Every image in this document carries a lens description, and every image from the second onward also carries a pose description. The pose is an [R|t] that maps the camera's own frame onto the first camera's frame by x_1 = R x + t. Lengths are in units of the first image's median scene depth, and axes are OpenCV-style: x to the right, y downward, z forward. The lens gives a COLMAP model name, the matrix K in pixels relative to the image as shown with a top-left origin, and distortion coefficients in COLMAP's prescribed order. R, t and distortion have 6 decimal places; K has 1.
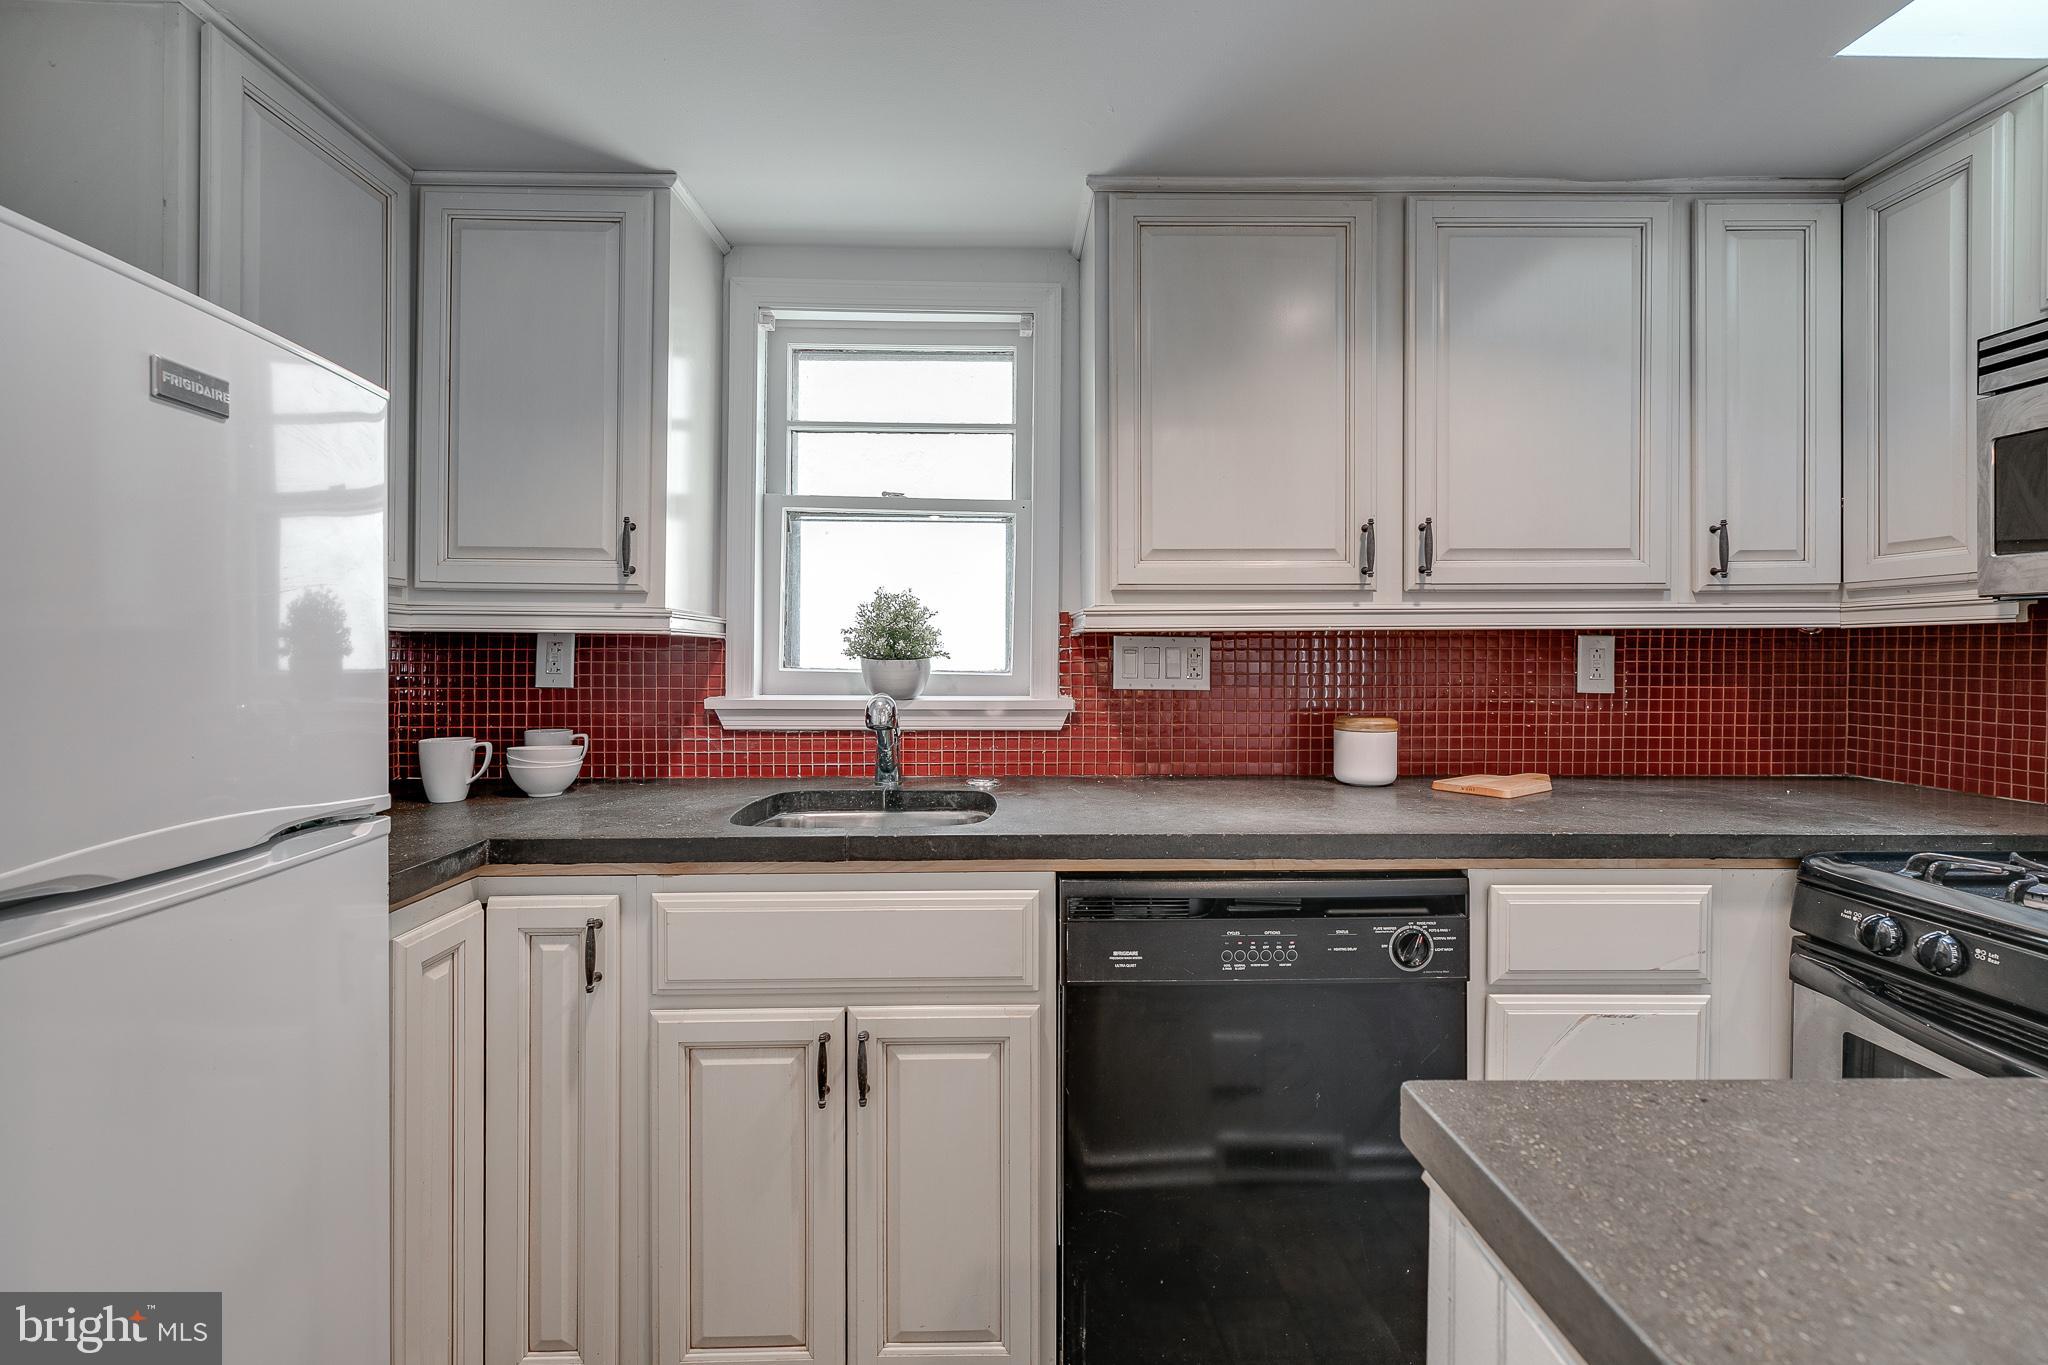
lens RADIAL K [[931.2, 0, 1017.0], [0, 931.2, 659.9], [0, 0, 1]] dist [0.003778, -0.001216]
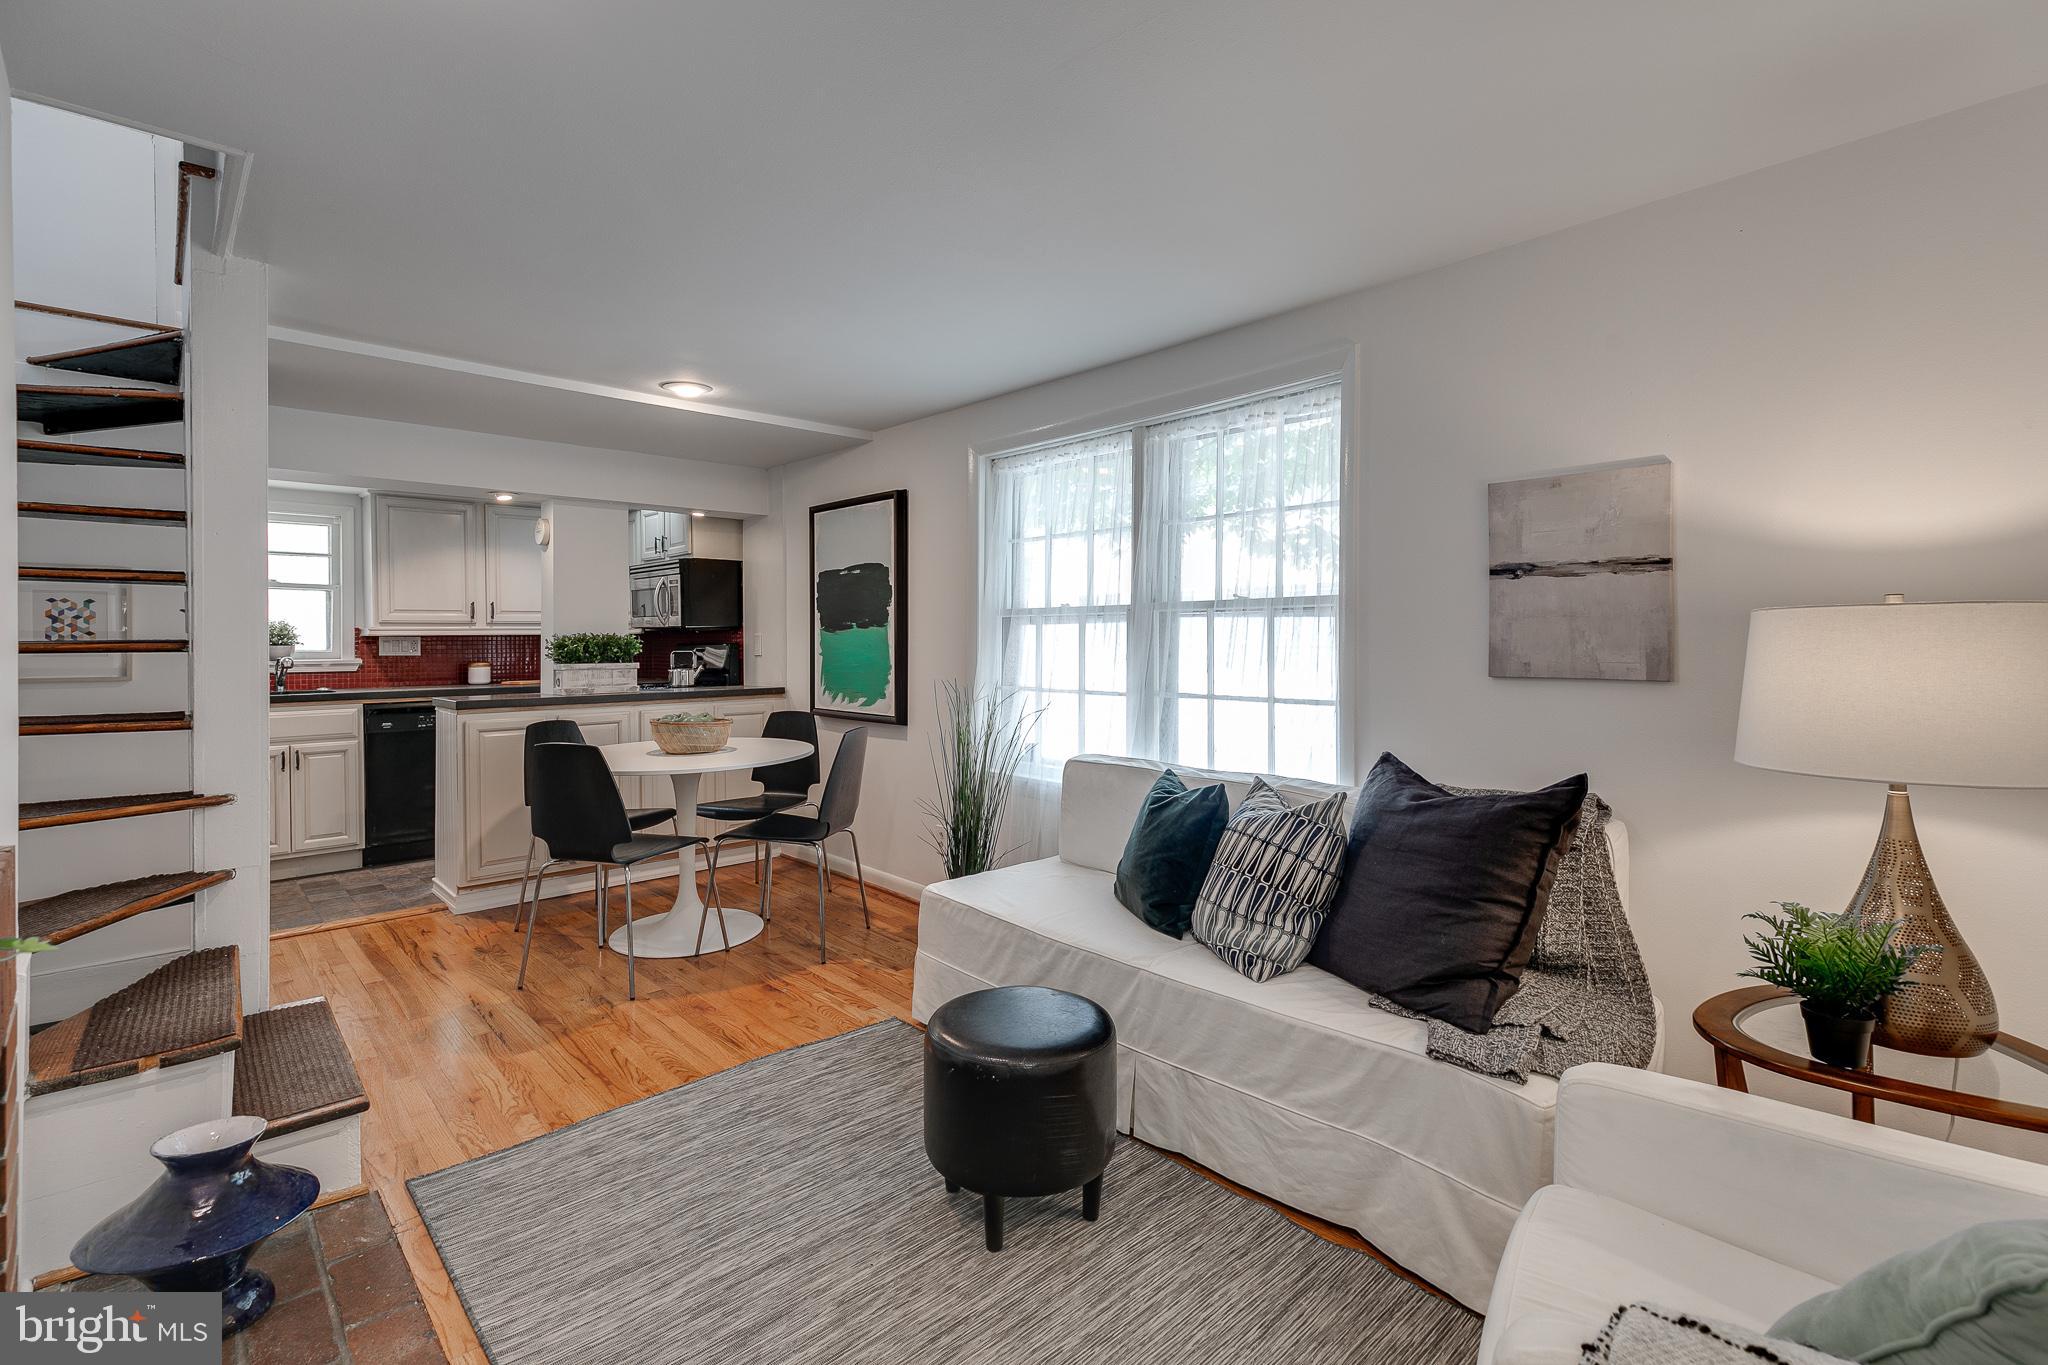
lens RADIAL K [[926.3, 0, 1009.0], [0, 926.3, 645.6], [0, 0, 1]] dist [-0.001577, -0.000331]
pose [[0.756072, -0.009435, 0.654420, -0.285846], [0.012675, 0.999920, -0.000229, 0.025762], [-0.654366, 0.008468, 0.756131, -2.346329]]
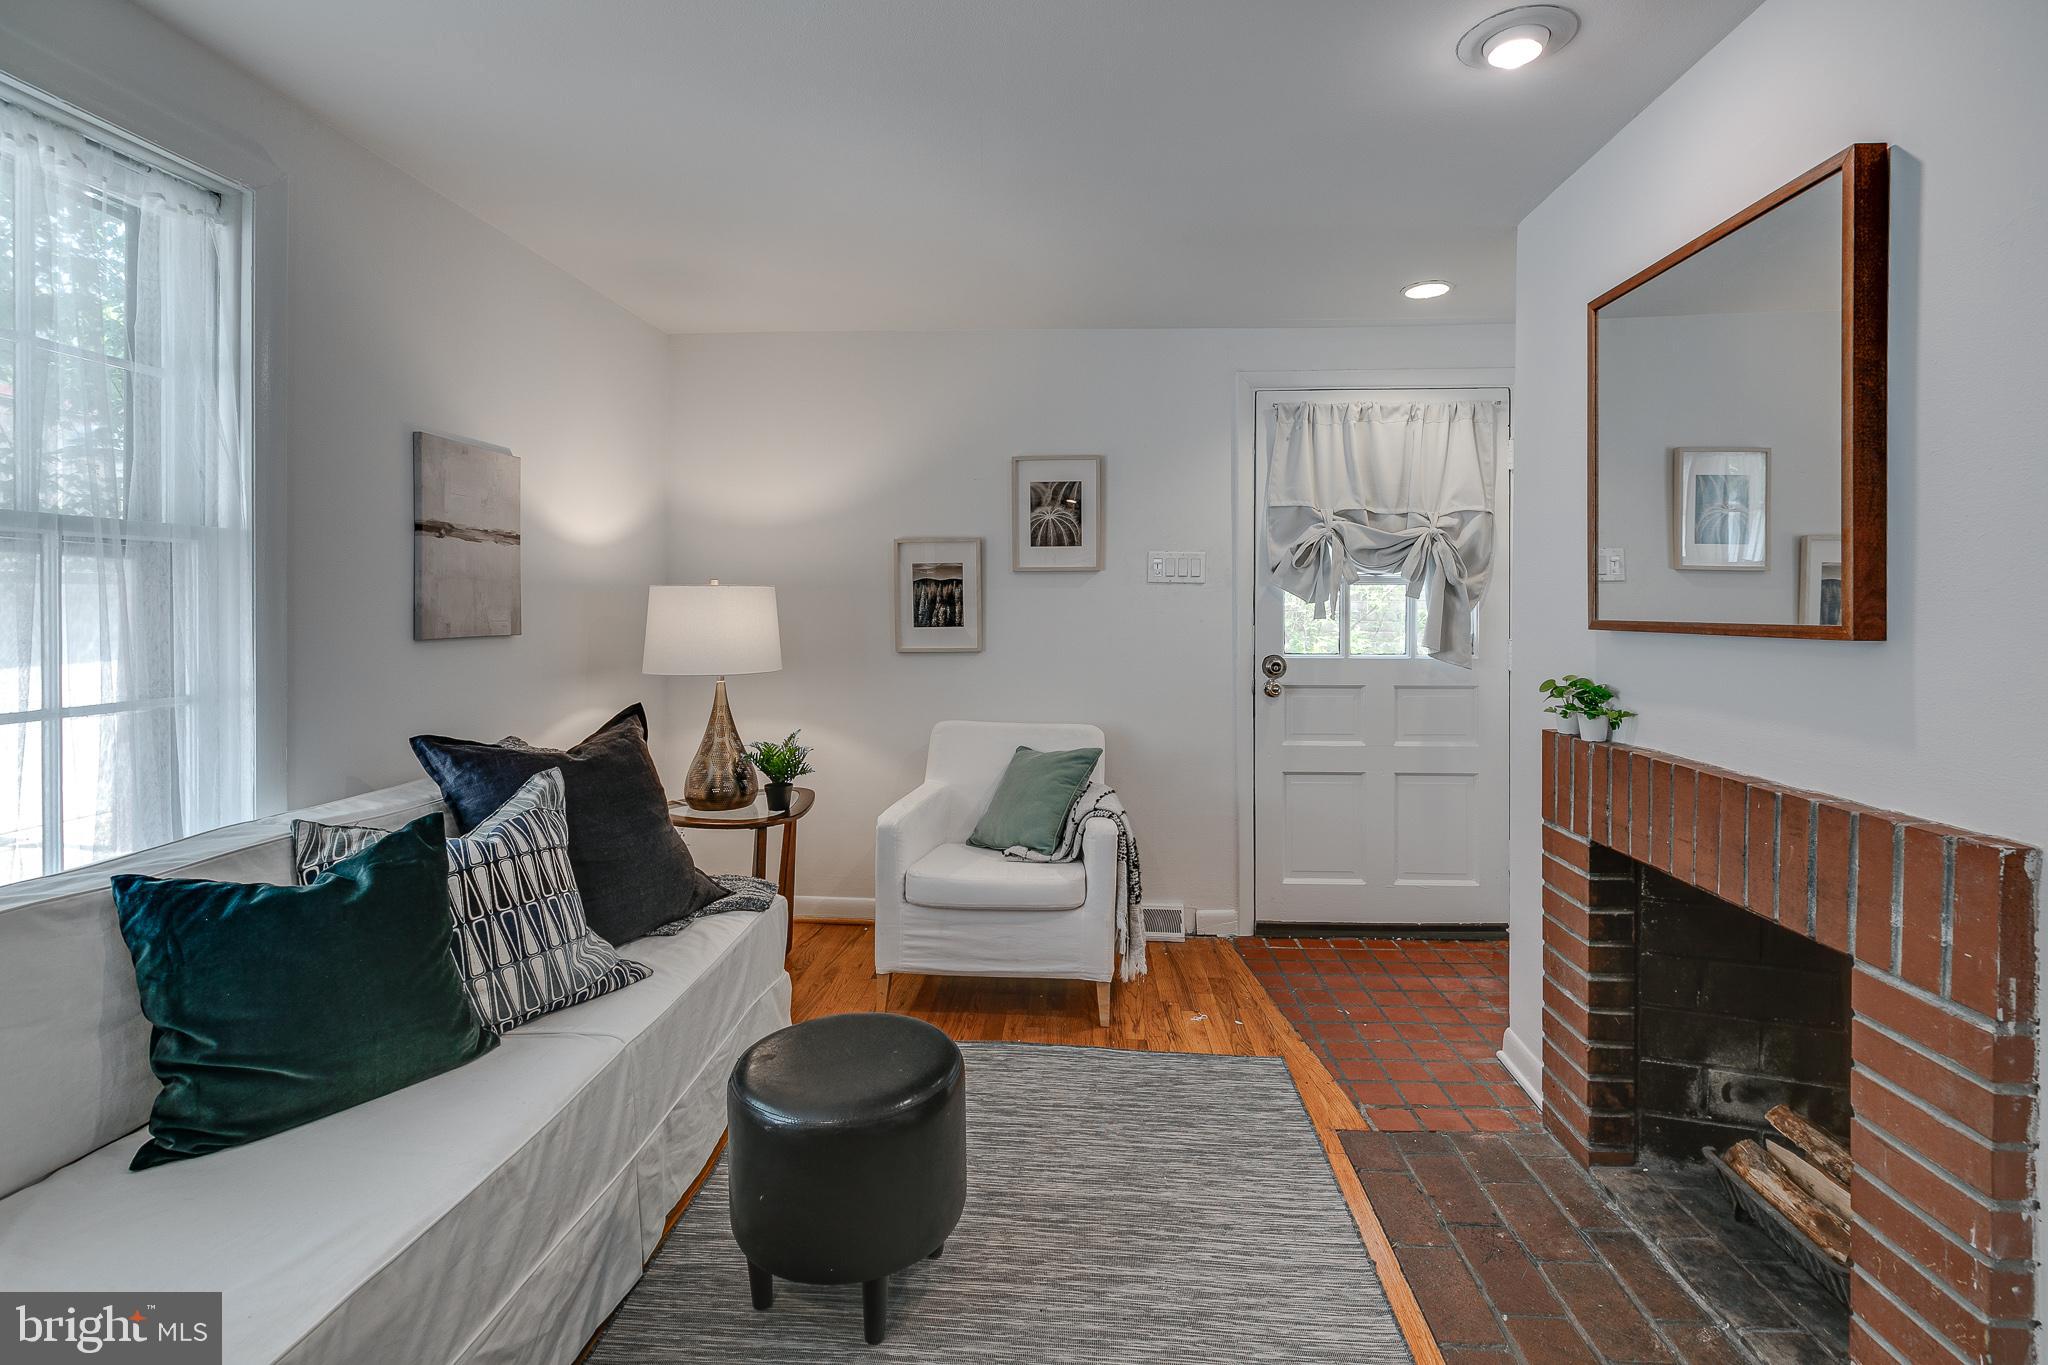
lens RADIAL K [[974.6, 0, 1032.9], [0, 974.6, 610.9], [0, 0, 1]] dist [0.006123, -0.000989]
pose [[-0.996489, -0.008985, 0.083246, 0.125914], [-0.007652, 0.999838, 0.016320, 0.014354], [-0.083379, 0.015626, -0.996395, -0.798343]]
